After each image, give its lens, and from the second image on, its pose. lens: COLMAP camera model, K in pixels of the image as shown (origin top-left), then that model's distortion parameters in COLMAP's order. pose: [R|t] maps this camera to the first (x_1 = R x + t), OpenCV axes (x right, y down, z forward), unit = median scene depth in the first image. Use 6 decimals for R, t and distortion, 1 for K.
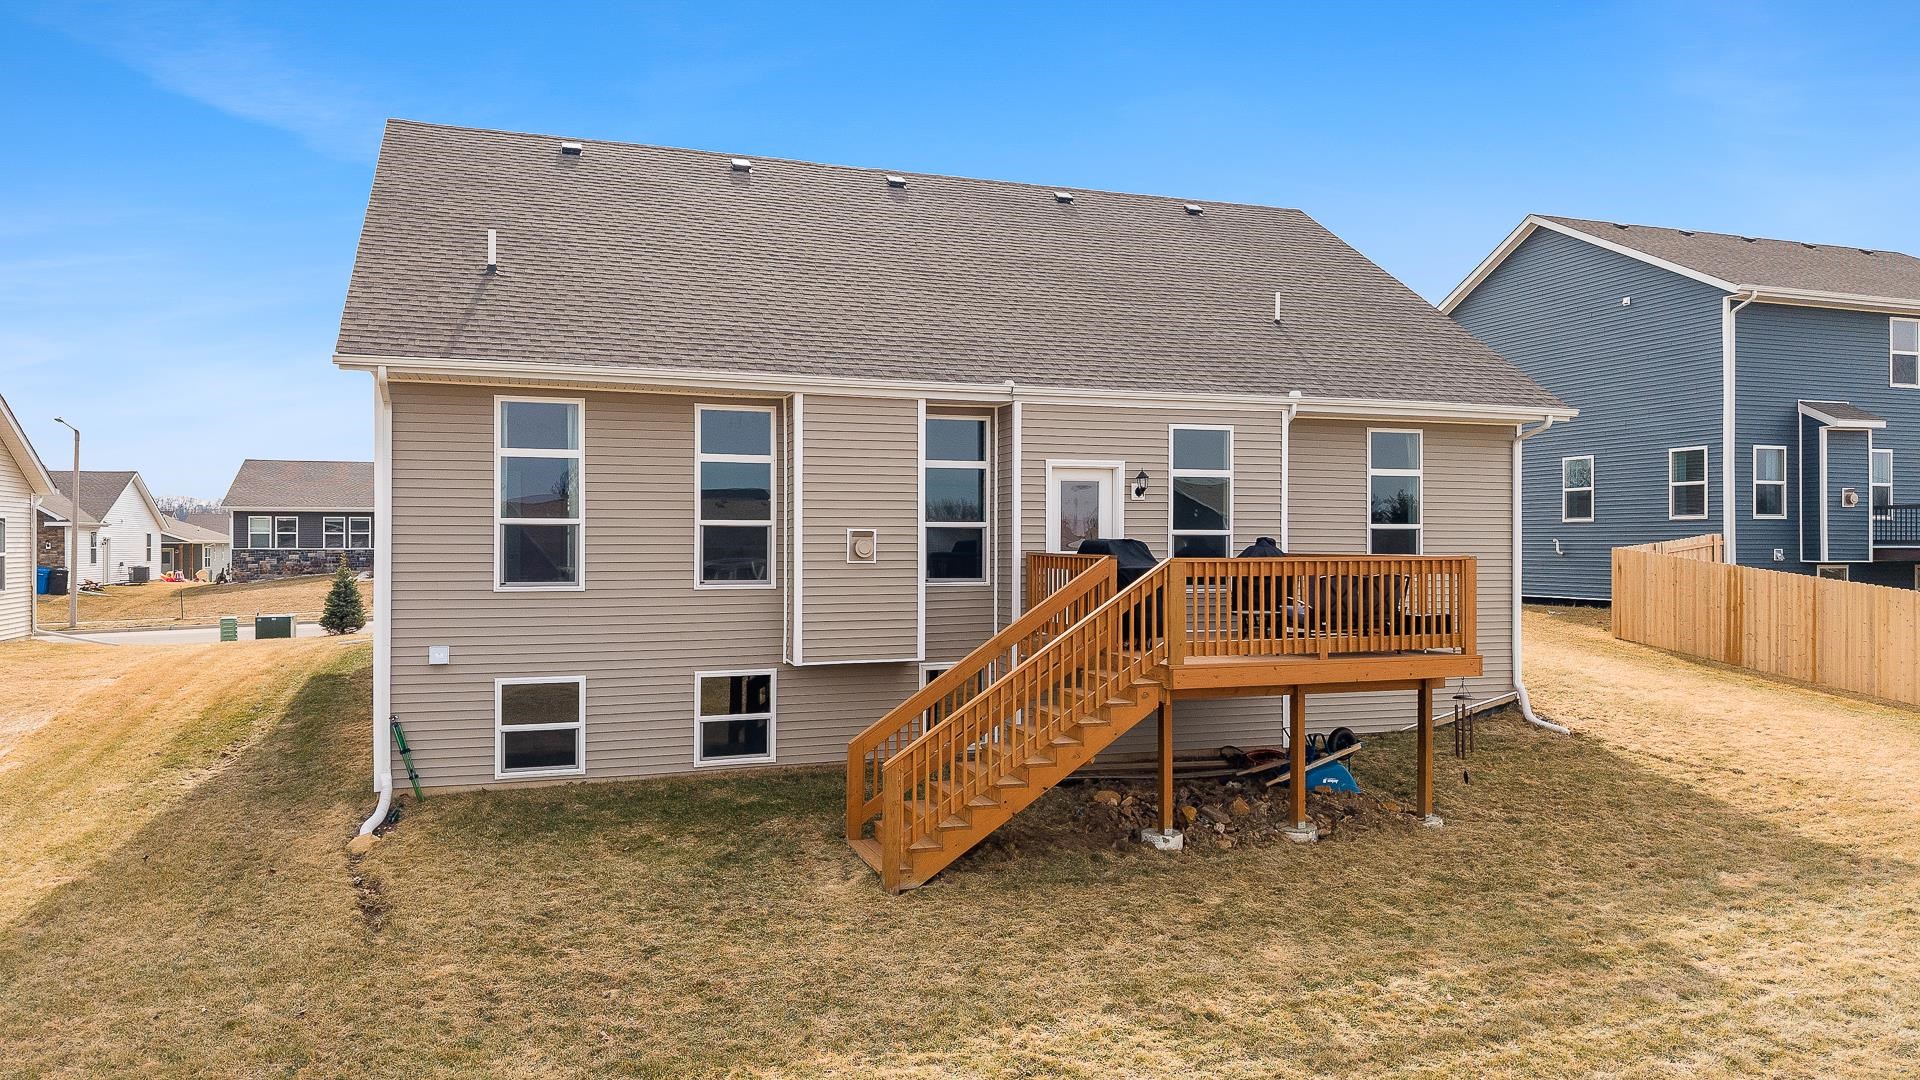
lens RADIAL K [[1268.6, 0, 956.1], [0, 1268.6, 543.6], [0, 0, 1]] dist [-0.009659, -0.005501]
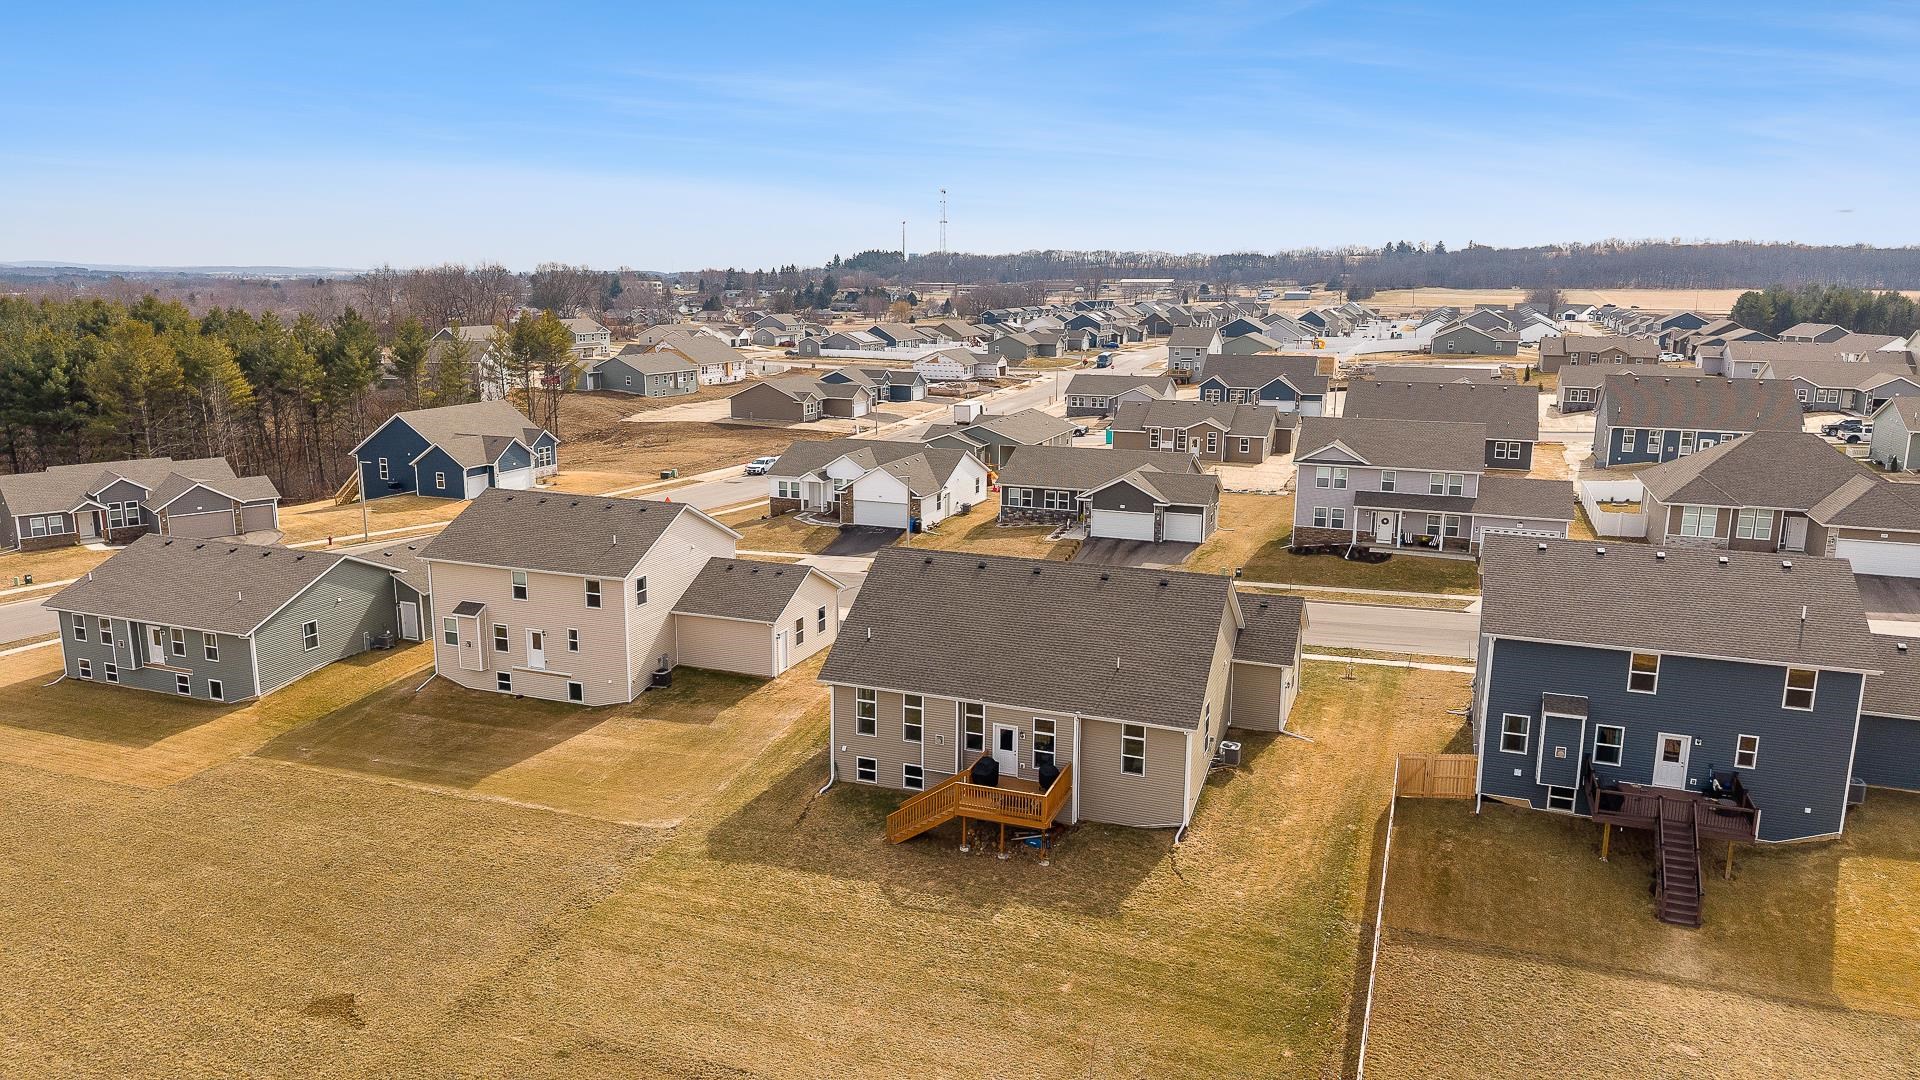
lens RADIAL K [[1268.6, 0, 956.1], [0, 1268.6, 543.6], [0, 0, 1]] dist [-0.009659, -0.005501]
pose [[0.749170, 0.139918, -0.647431, 2.083415], [0.004360, 0.976372, 0.216052, -1.244218], [0.662363, -0.164683, 0.730859, -1.399706]]
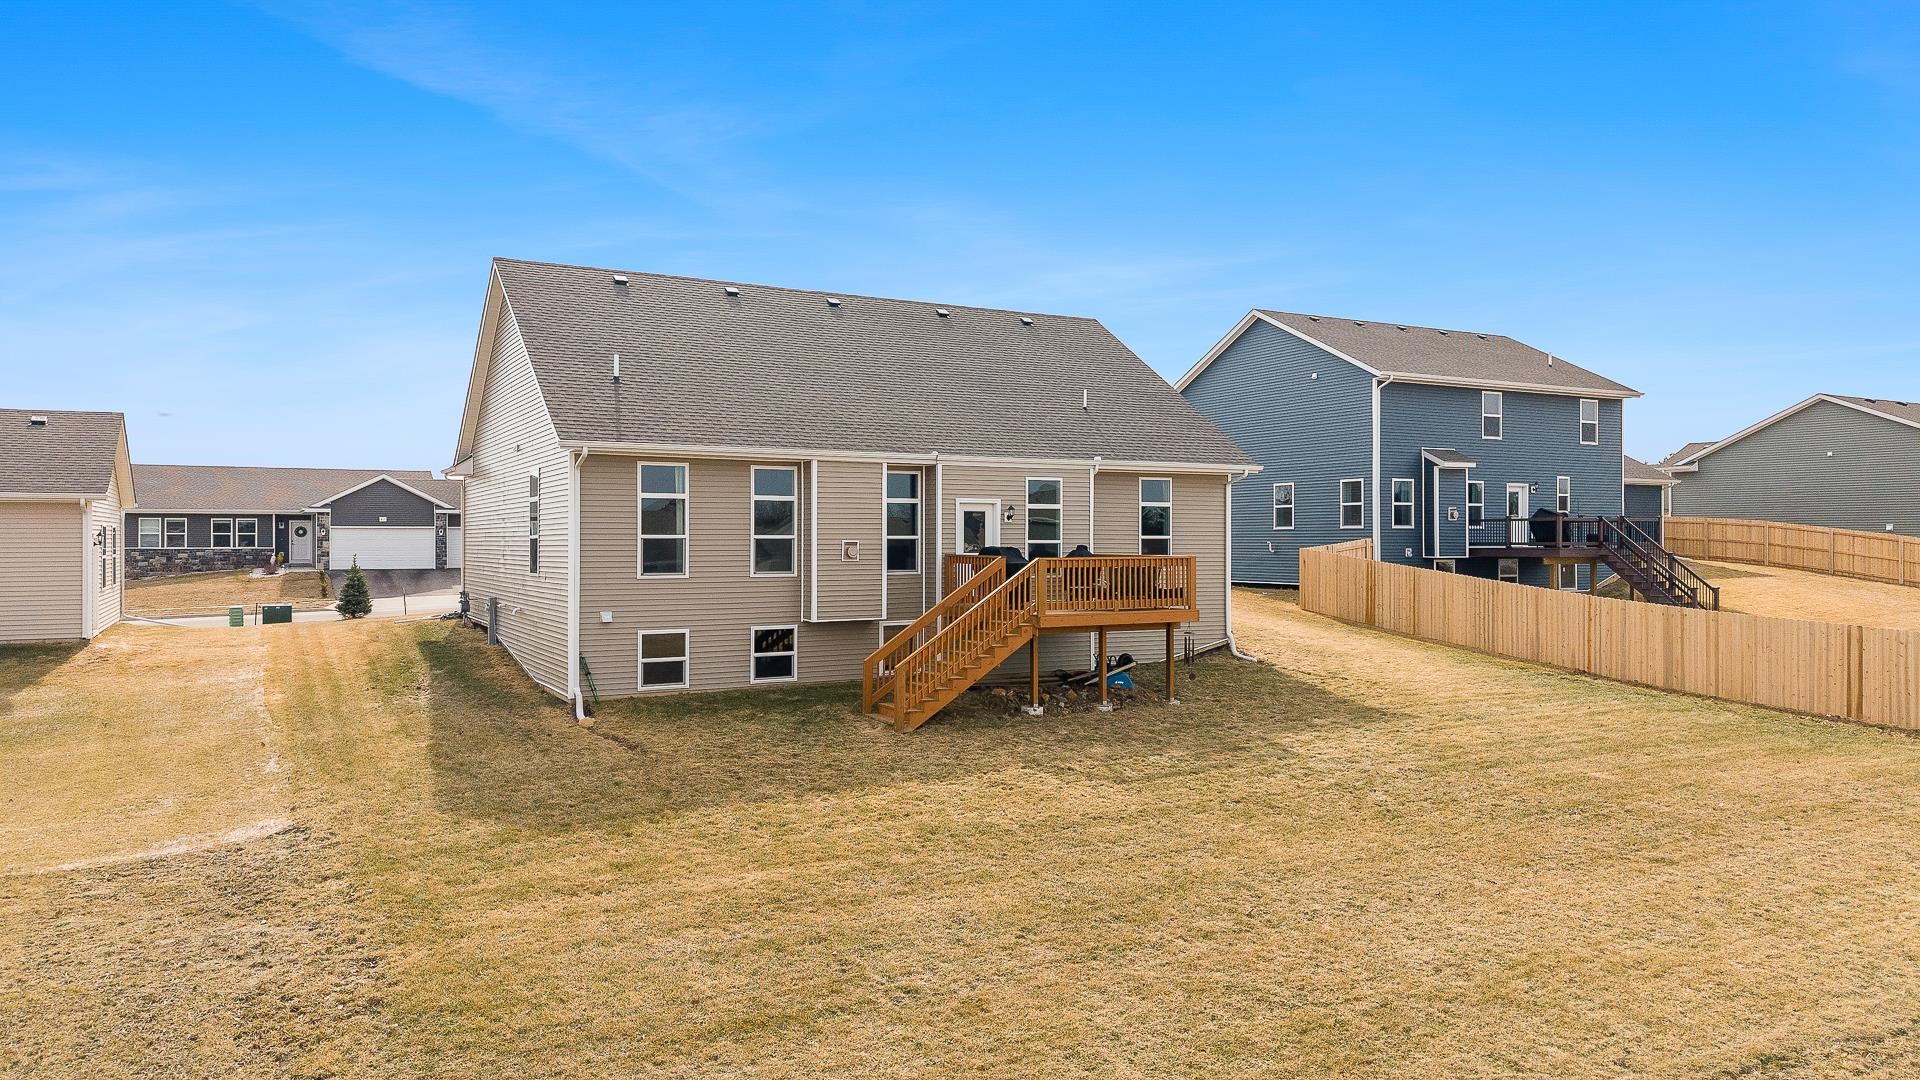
lens RADIAL K [[1268.6, 0, 956.1], [0, 1268.6, 543.6], [0, 0, 1]] dist [-0.009659, -0.005501]
pose [[0.985710, -0.001085, 0.168450, -0.209171], [0.000480, 0.999993, 0.003627, -0.012837], [-0.168453, -0.003494, 0.985703, -0.649530]]
